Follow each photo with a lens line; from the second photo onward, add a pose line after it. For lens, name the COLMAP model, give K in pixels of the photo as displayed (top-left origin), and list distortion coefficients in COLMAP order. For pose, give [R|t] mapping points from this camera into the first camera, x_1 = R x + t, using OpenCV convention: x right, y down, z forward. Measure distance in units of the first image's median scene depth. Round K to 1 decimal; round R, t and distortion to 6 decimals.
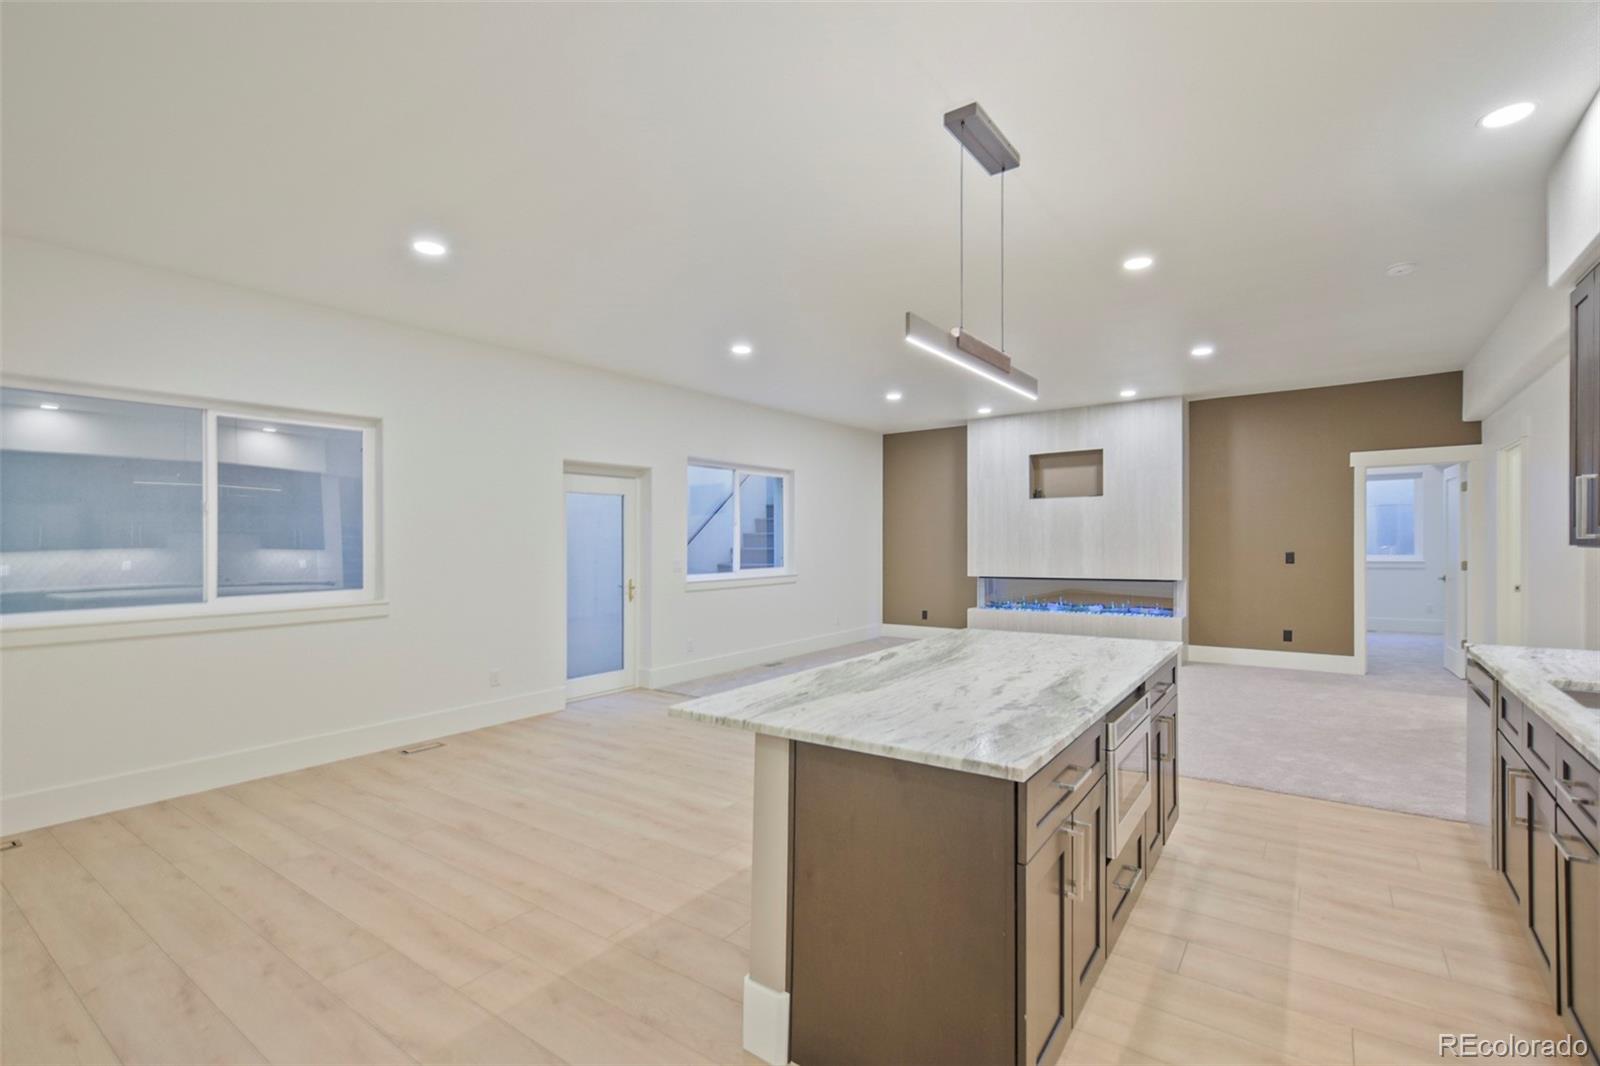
lens RADIAL K [[734.8, 0, 817.9], [0, 734.8, 556.3], [0, 0, 1]] dist [-0.000672, -0.000279]
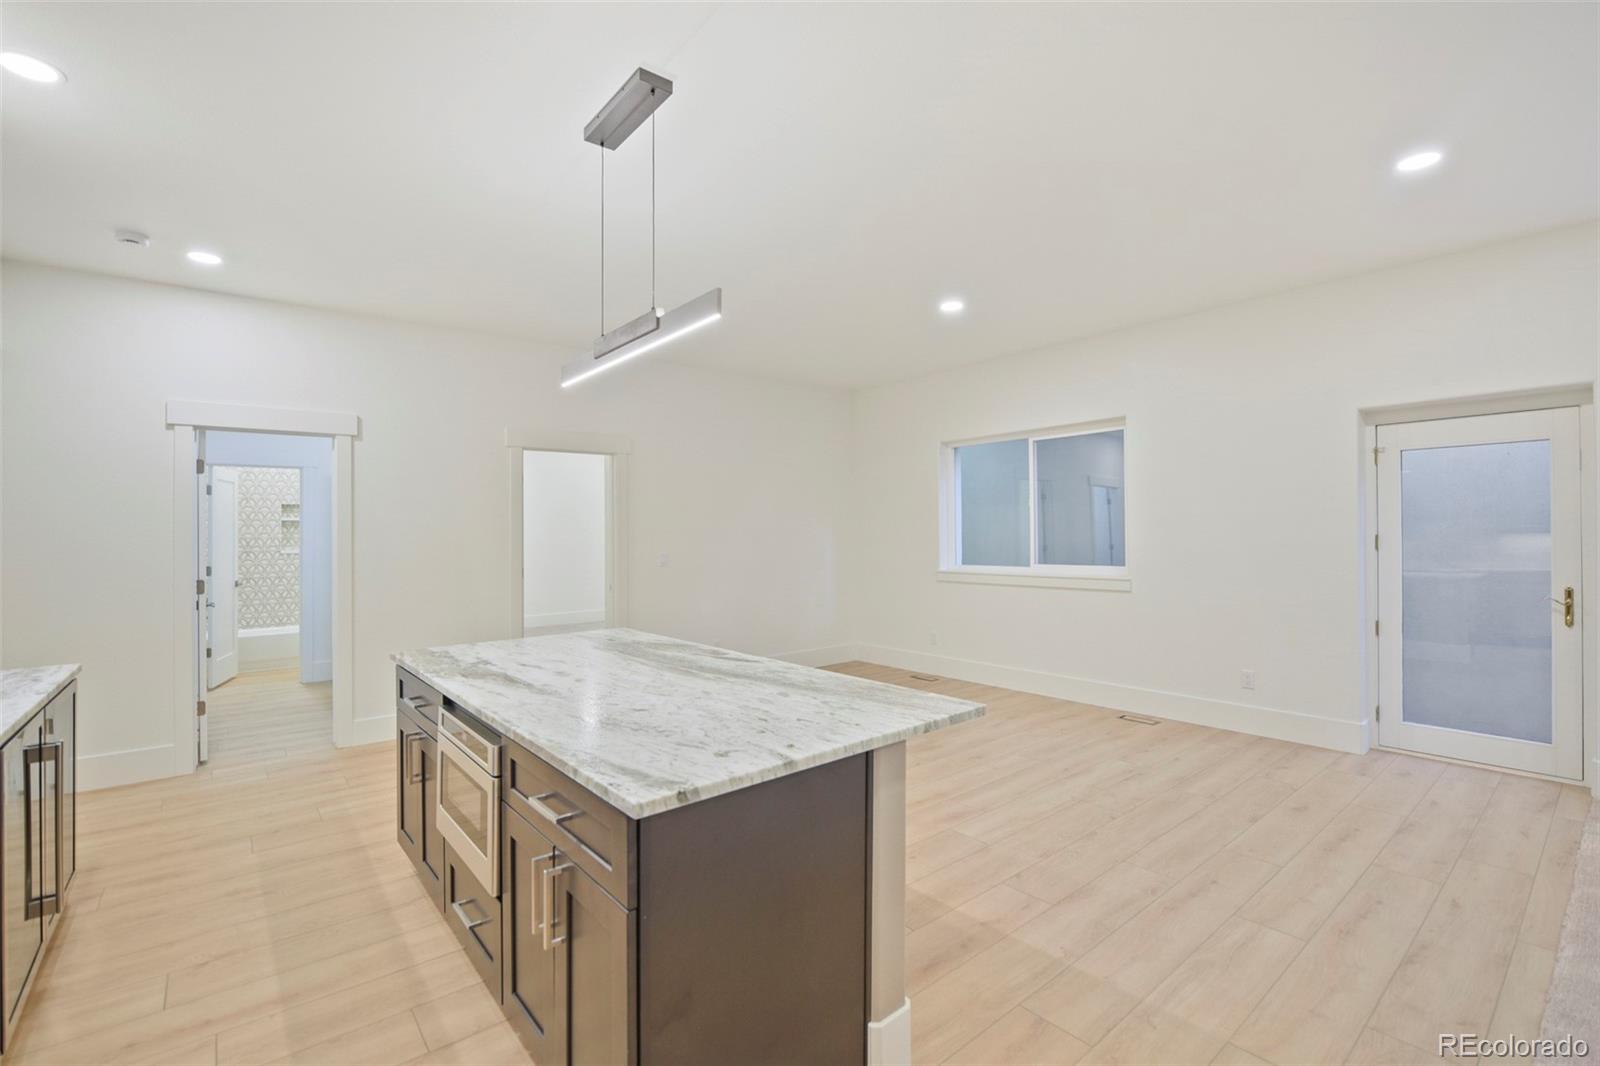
lens RADIAL K [[702.9, 0, 798.9], [0, 702.9, 527.3], [0, 0, 1]] dist [-0.020442, -0.000107]
pose [[-0.267537, 0.006883, -0.963523, 0.358200], [-0.004790, 0.999953, 0.008473, -0.013958], [0.963536, 0.006882, -0.267491, 0.511513]]
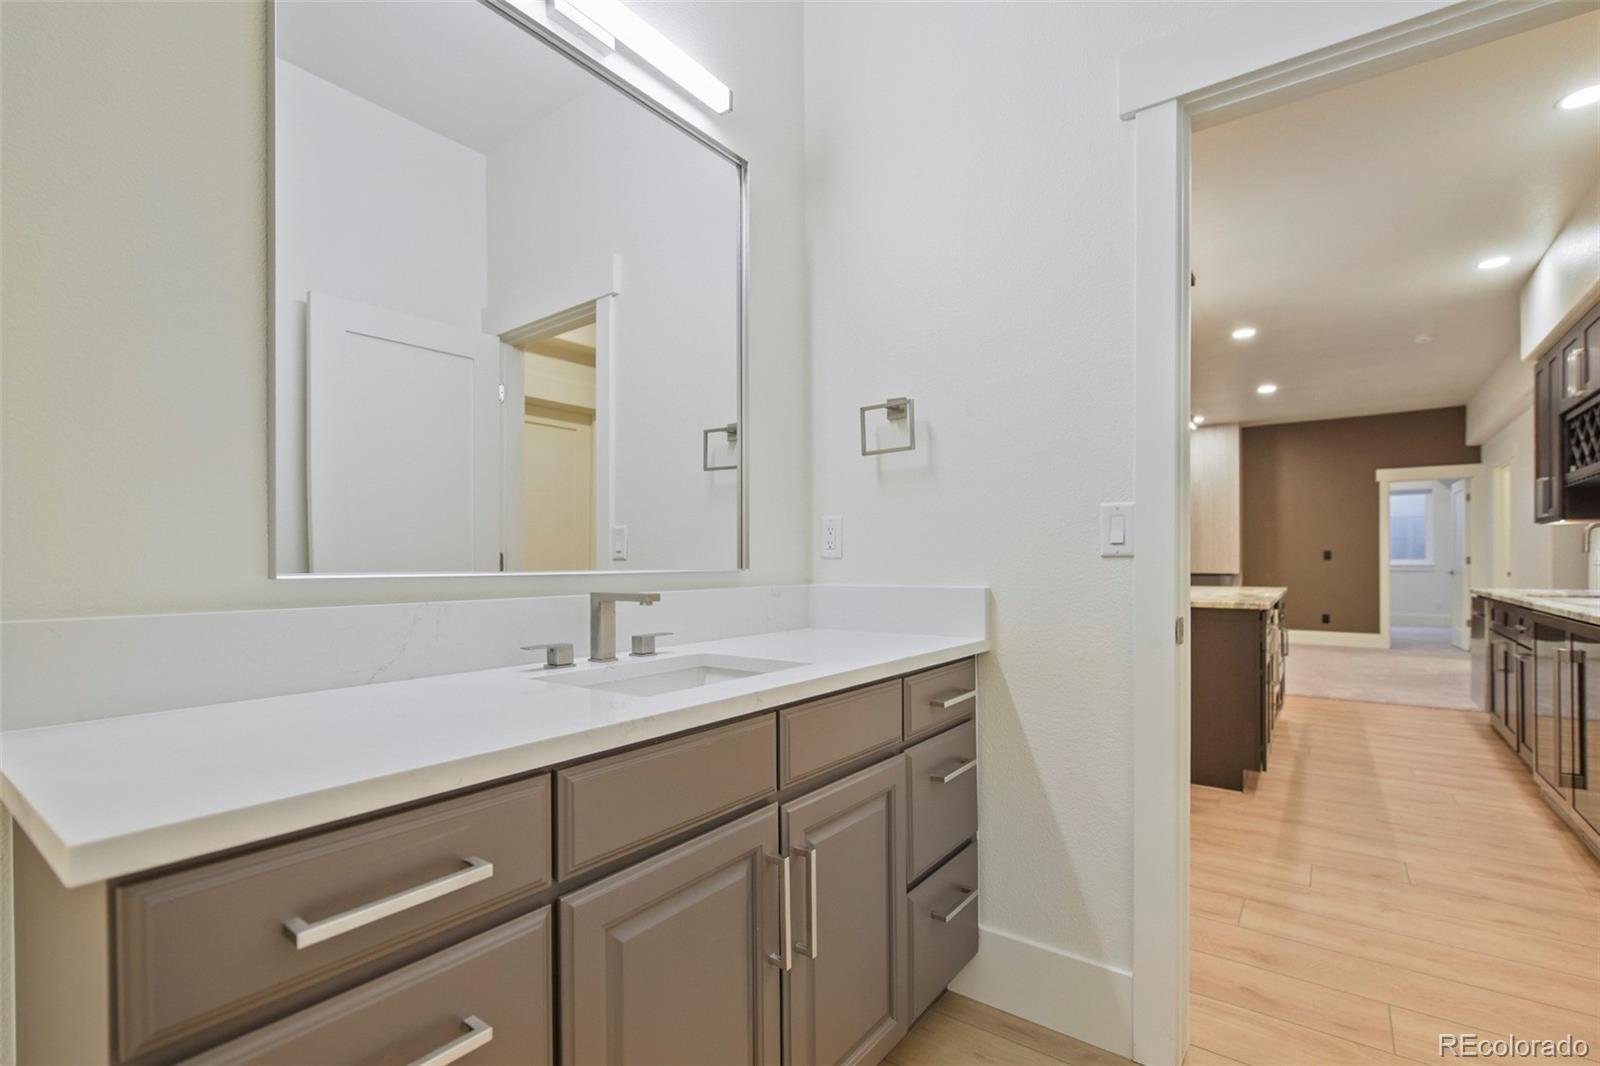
lens RADIAL K [[746.4, 0, 798.2], [0, 746.4, 571.2], [0, 0, 1]] dist [-0.017678, -0.000062]
pose [[0.999856, 0.004876, -0.016277, -0.220656], [-0.005020, 0.999948, -0.008827, 0.043609], [0.016233, 0.008907, 0.999829, -0.248229]]
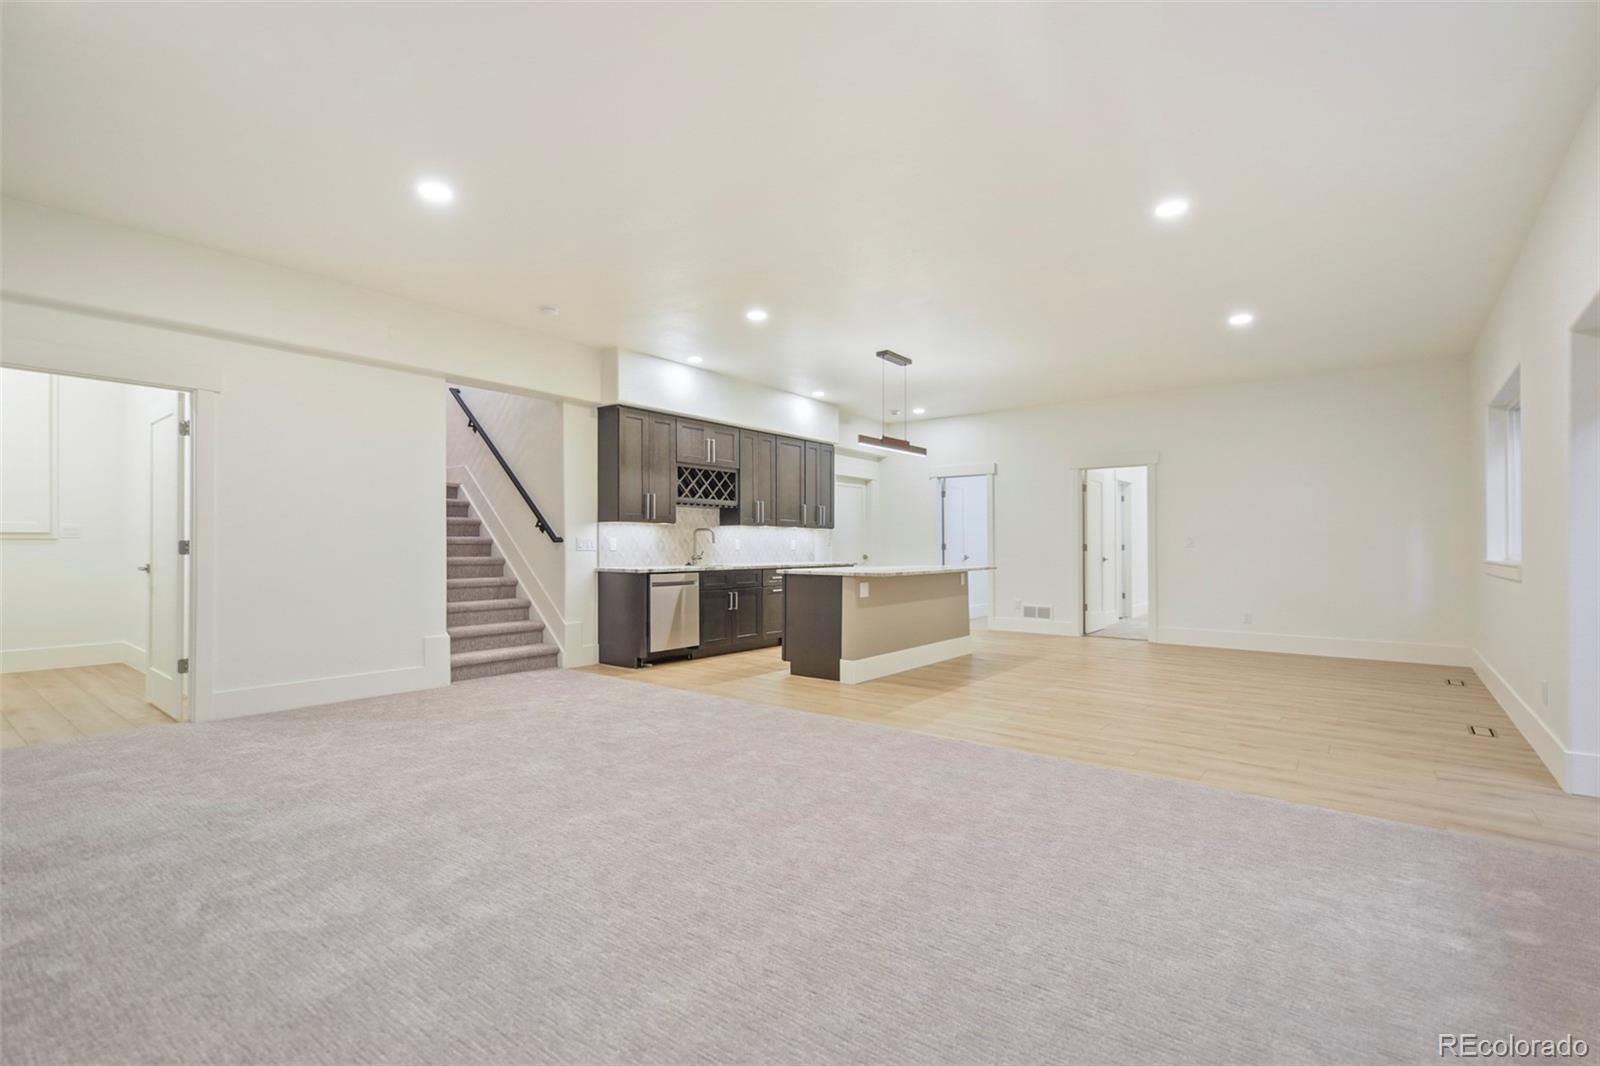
lens RADIAL K [[702.9, 0, 798.9], [0, 702.9, 527.3], [0, 0, 1]] dist [-0.020442, -0.000107]
pose [[-0.997499, 0.010044, 0.069957, 0.132977], [0.009789, 0.999944, -0.003987, 0.008448], [-0.069993, -0.003292, -0.997542, 1.206631]]
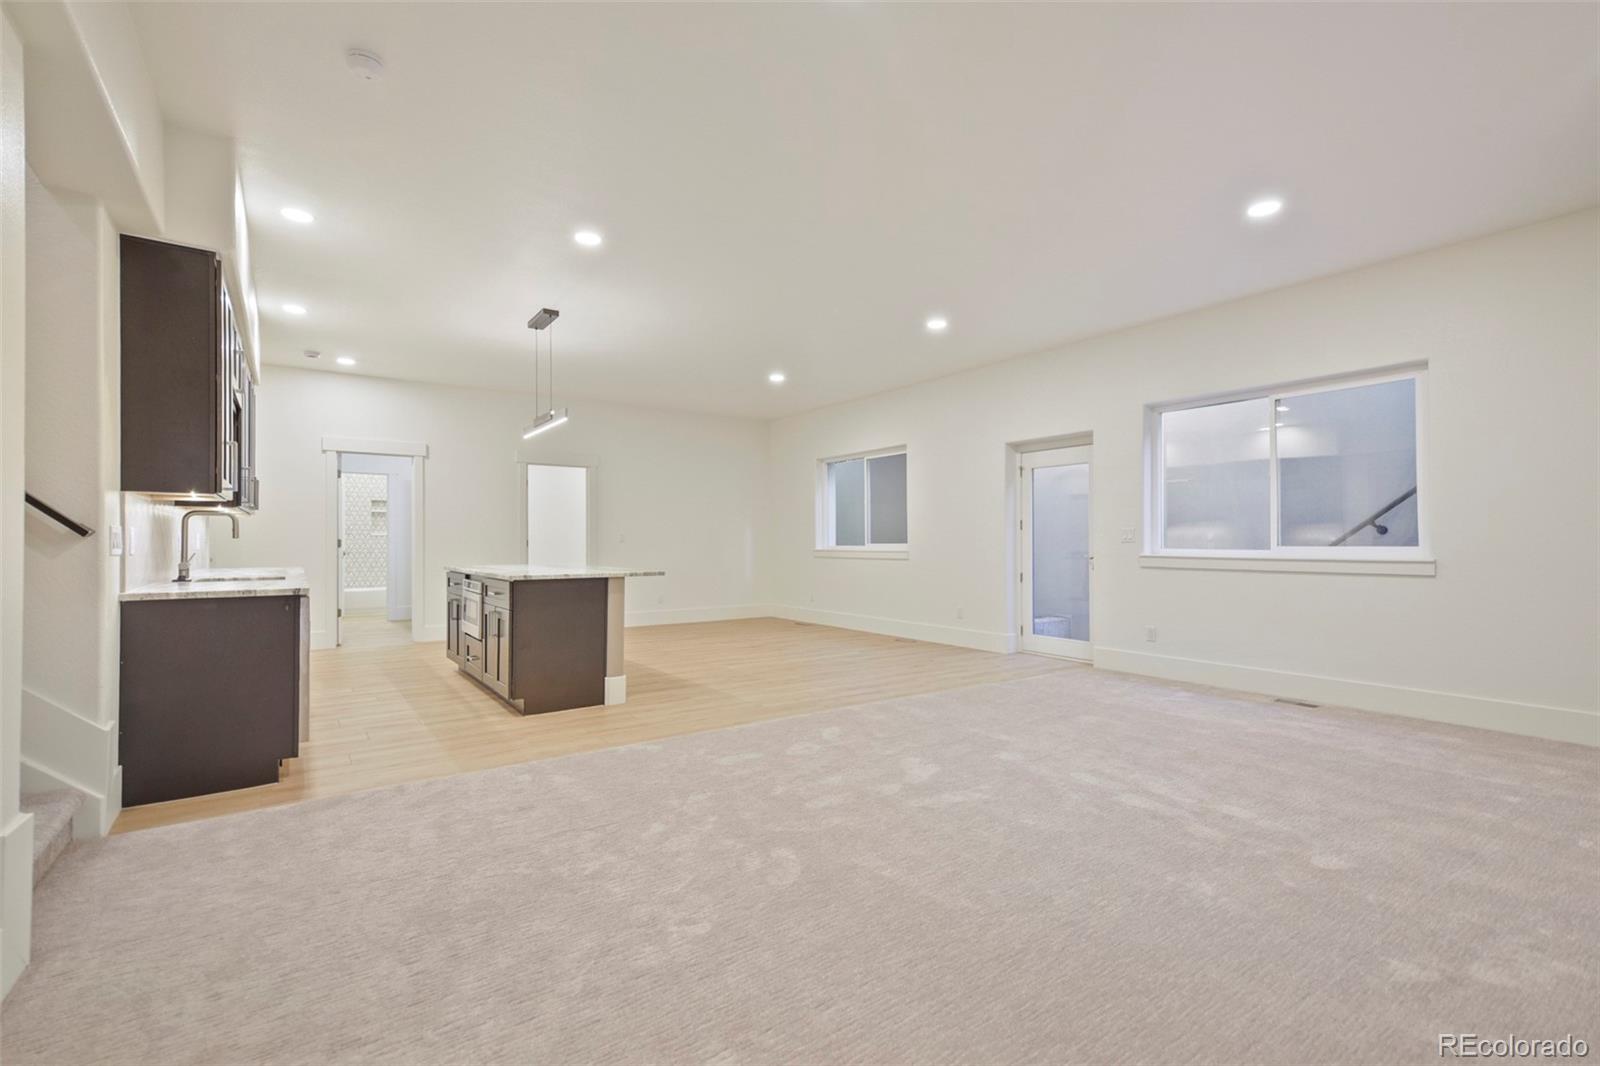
lens RADIAL K [[722.8, 0, 799.8], [0, 722.8, 541.2], [0, 0, 1]] dist [0.002968, 0.000107]
pose [[-0.346863, 0.009444, -0.937868, 0.674701], [-0.016561, 0.999732, 0.016192, 0.010721], [0.937770, 0.021148, -0.346613, 0.854143]]
